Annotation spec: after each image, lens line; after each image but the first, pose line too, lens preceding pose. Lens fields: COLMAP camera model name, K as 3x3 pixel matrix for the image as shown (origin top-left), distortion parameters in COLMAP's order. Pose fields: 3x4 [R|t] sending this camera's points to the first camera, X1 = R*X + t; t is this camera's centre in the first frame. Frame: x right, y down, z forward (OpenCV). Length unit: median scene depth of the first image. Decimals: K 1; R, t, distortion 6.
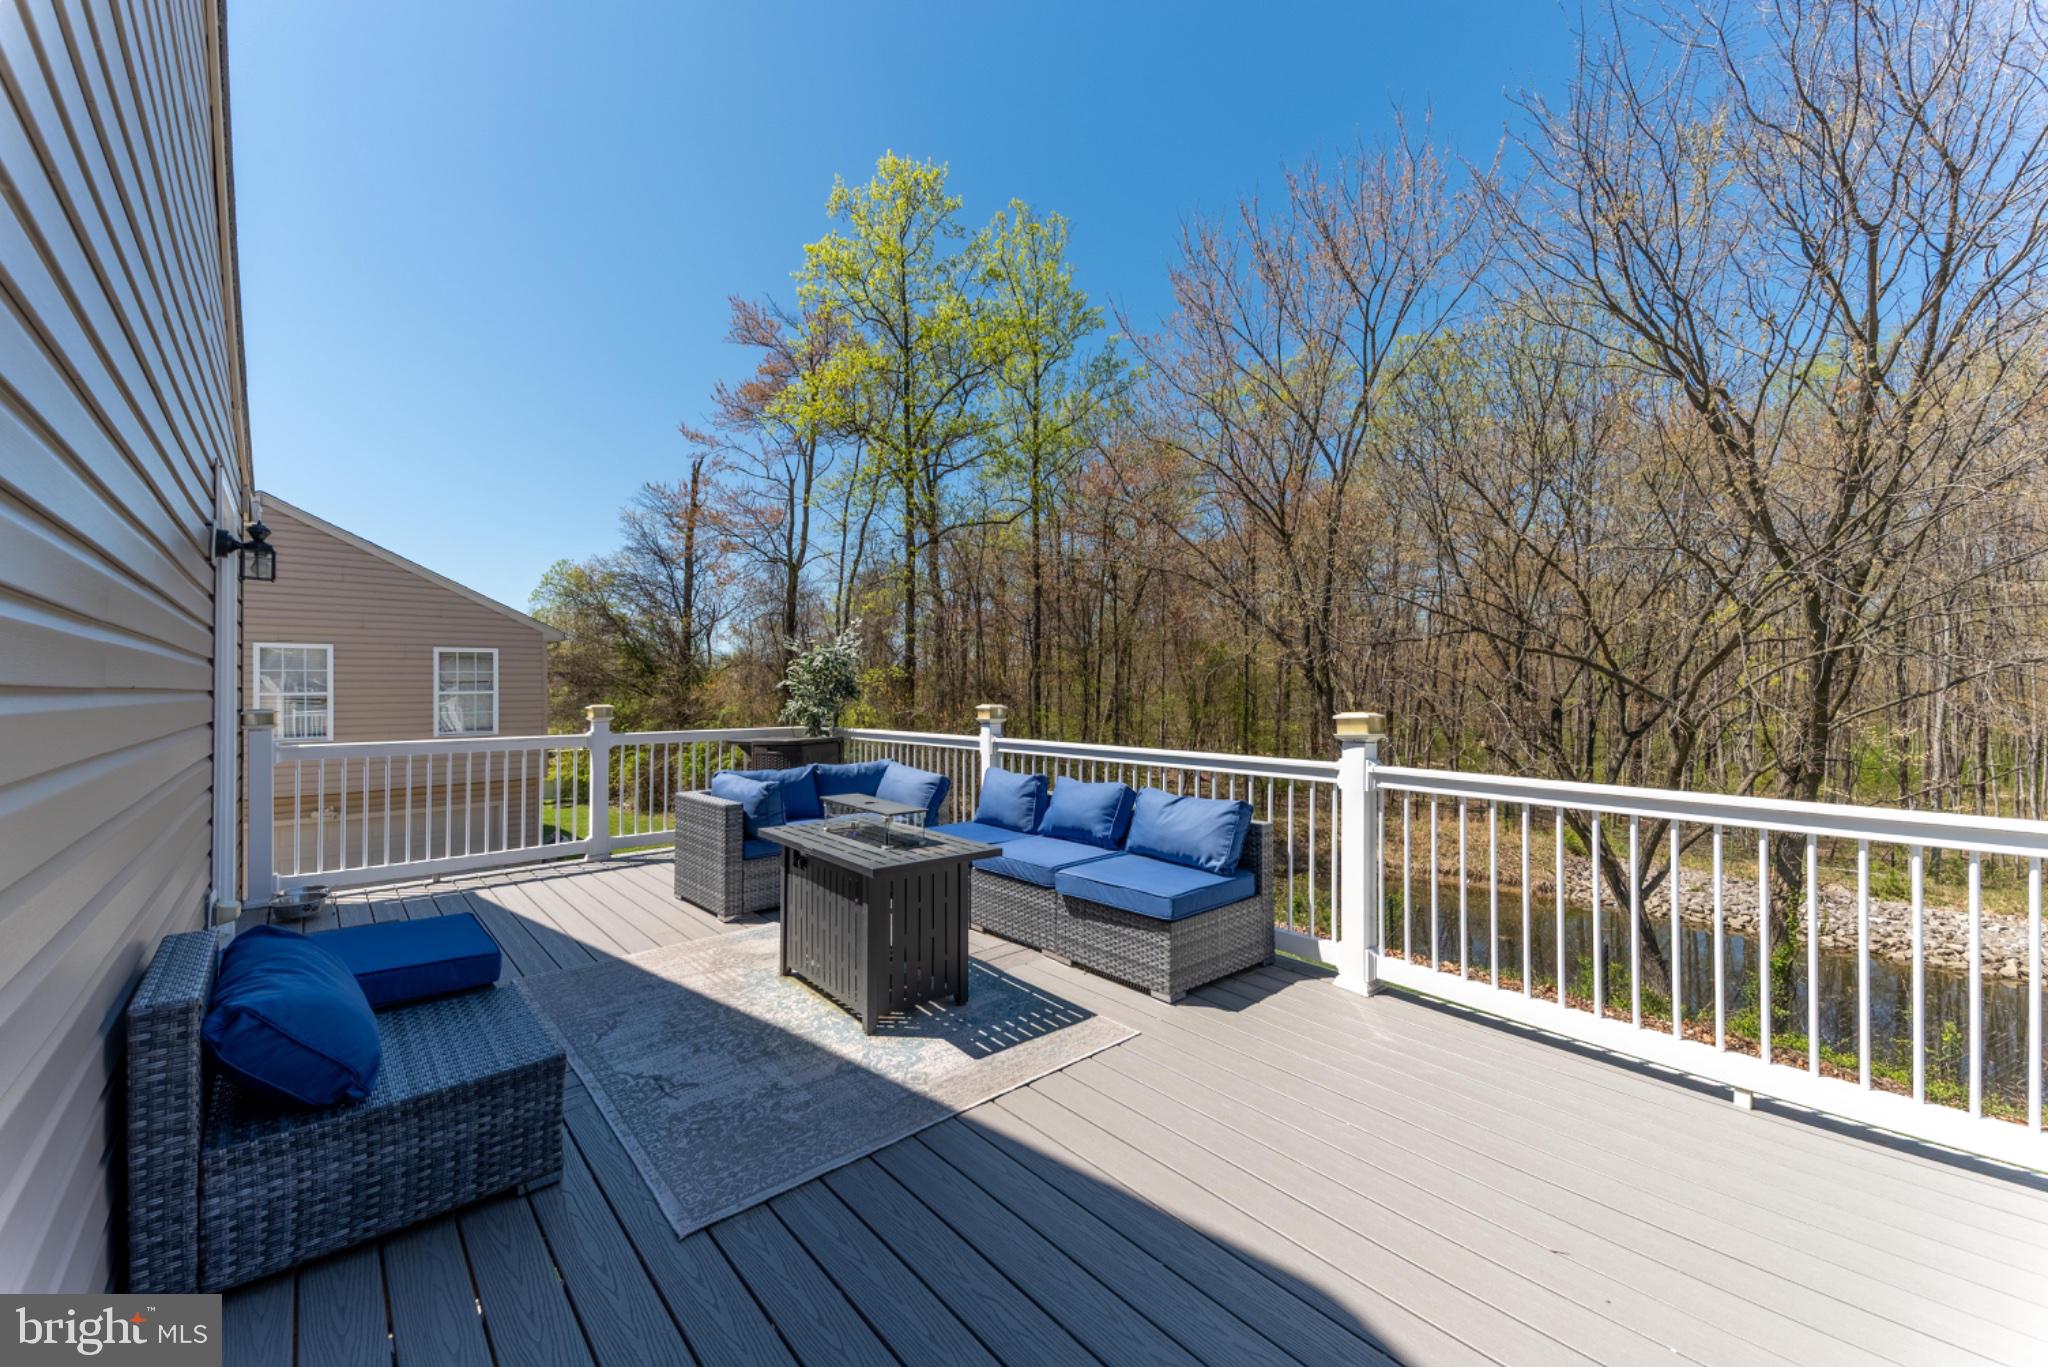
lens RADIAL K [[817.8, 0, 1019.9], [0, 817.8, 678.0], [0, 0, 1]] dist [-0.000189, 0.000051]
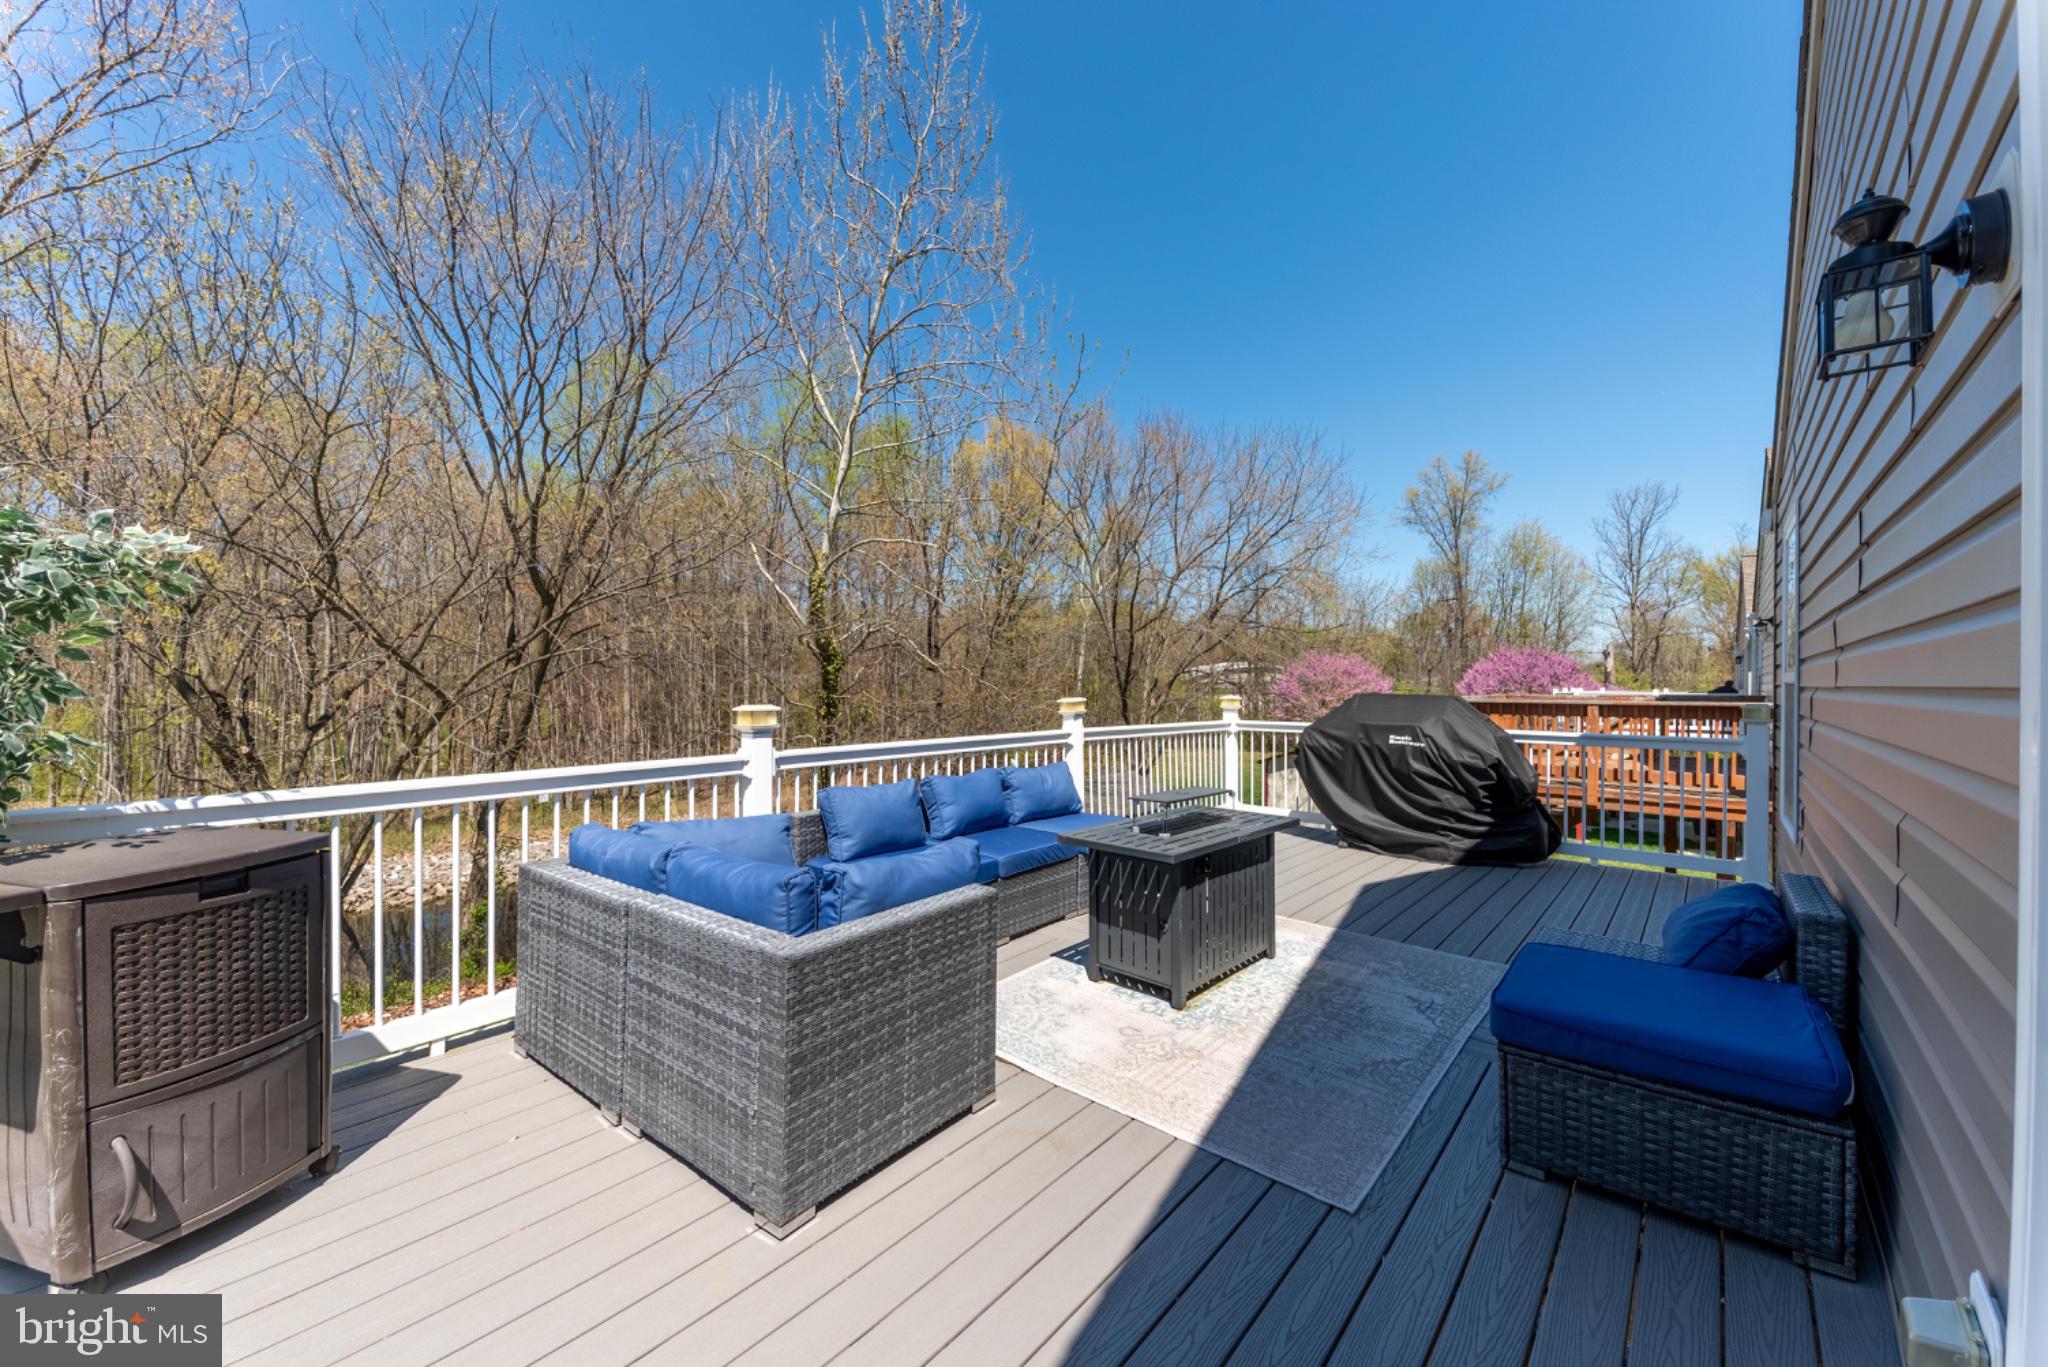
lens RADIAL K [[817.8, 0, 1023.2], [0, 817.8, 697.2], [0, 0, 1]] dist [-0.000189, 0.000051]
pose [[-0.166563, -0.019030, 0.985847, -1.049719], [-0.015455, 0.999741, 0.016687, 0.014163], [-0.985910, -0.012457, -0.166814, 1.233188]]
